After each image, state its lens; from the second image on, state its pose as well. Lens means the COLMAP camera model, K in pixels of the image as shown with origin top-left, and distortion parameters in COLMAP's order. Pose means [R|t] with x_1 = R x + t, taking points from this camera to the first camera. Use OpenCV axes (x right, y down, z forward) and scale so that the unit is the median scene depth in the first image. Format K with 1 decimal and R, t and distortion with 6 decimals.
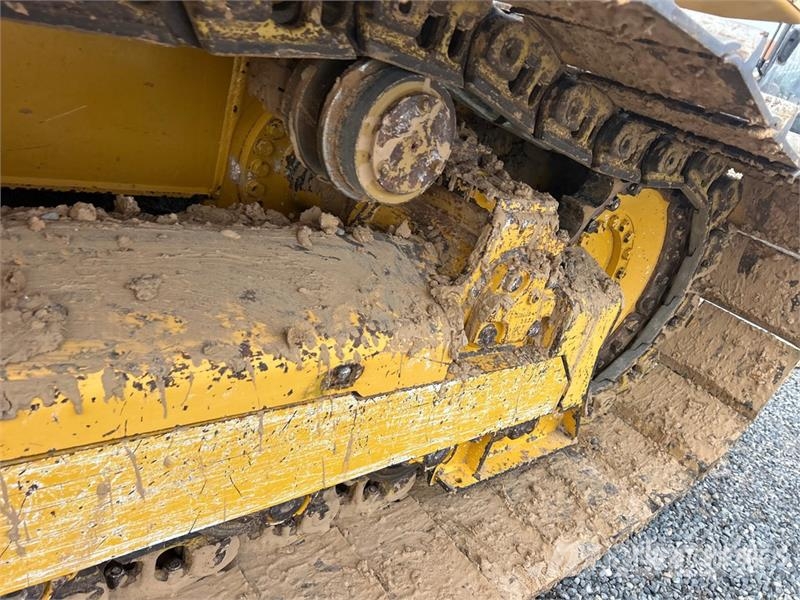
lens RADIAL K [[613.6, 0, 409.8], [0, 613.6, 303.0], [0, 0, 1]] dist [0.024672, -0.005772]
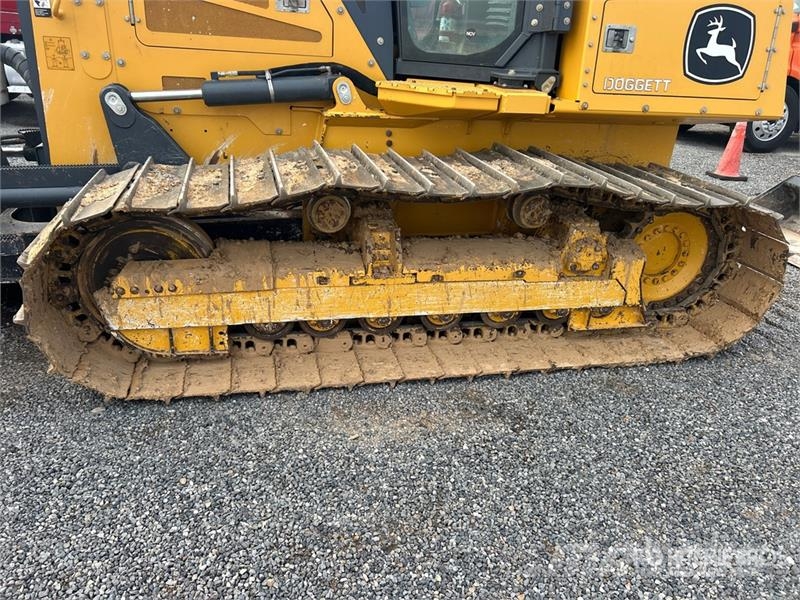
lens RADIAL K [[605.4, 0, 396.3], [0, 605.4, 305.8], [0, 0, 1]] dist [0.069326, -0.087546]
pose [[0.874156, -0.038902, -0.484085, 0.512404], [0.000567, 0.996868, -0.079085, 0.302692], [0.485645, 0.068858, 0.871440, -1.300254]]
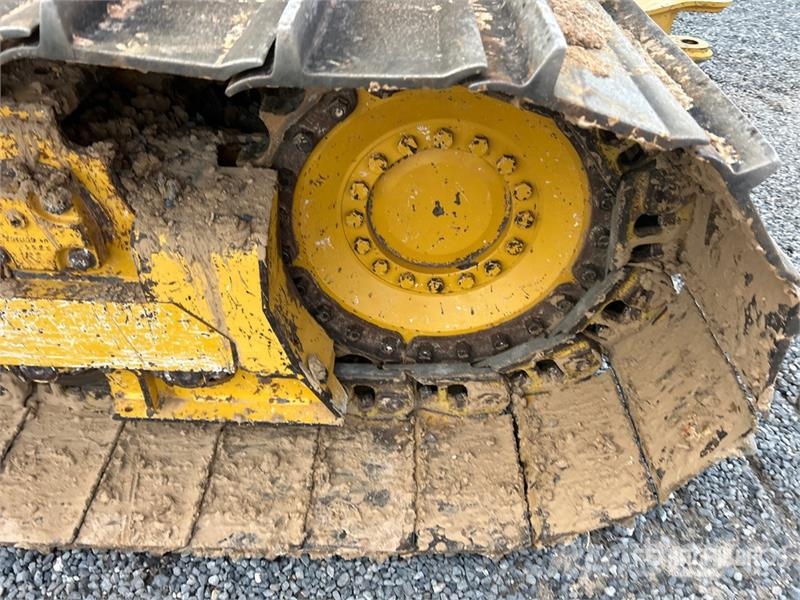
lens RADIAL K [[605.4, 0, 396.3], [0, 605.4, 305.8], [0, 0, 1]] dist [0.069326, -0.087546]
pose [[0.736845, 0.212282, -0.641868, 0.726780], [-0.112390, 0.974675, 0.193330, -0.073720], [0.666654, -0.070315, 0.742043, 0.442547]]
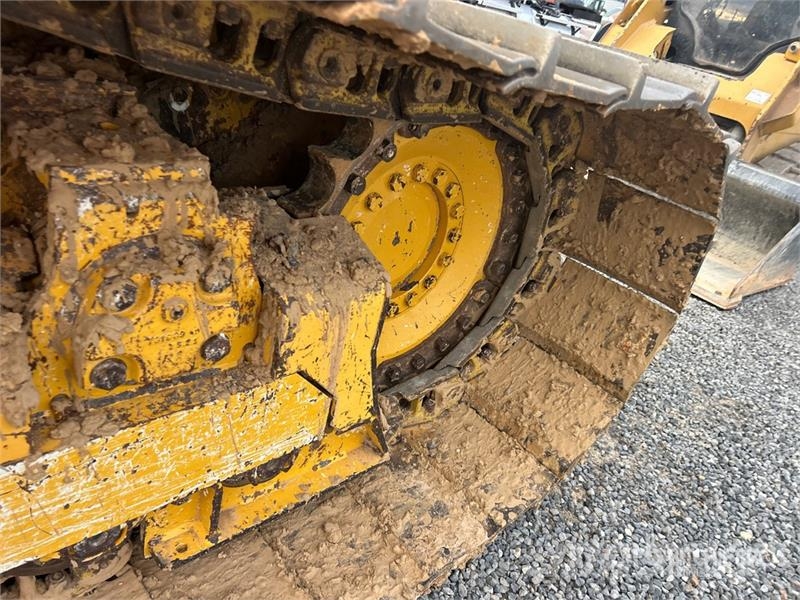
lens RADIAL K [[605.4, 0, 396.3], [0, 605.4, 305.8], [0, 0, 1]] dist [0.069326, -0.087546]
pose [[0.995918, -0.090244, 0.001661, 0.274199], [0.089820, 0.992720, 0.080241, -0.029042], [-0.008890, -0.079765, 0.996774, 0.215508]]
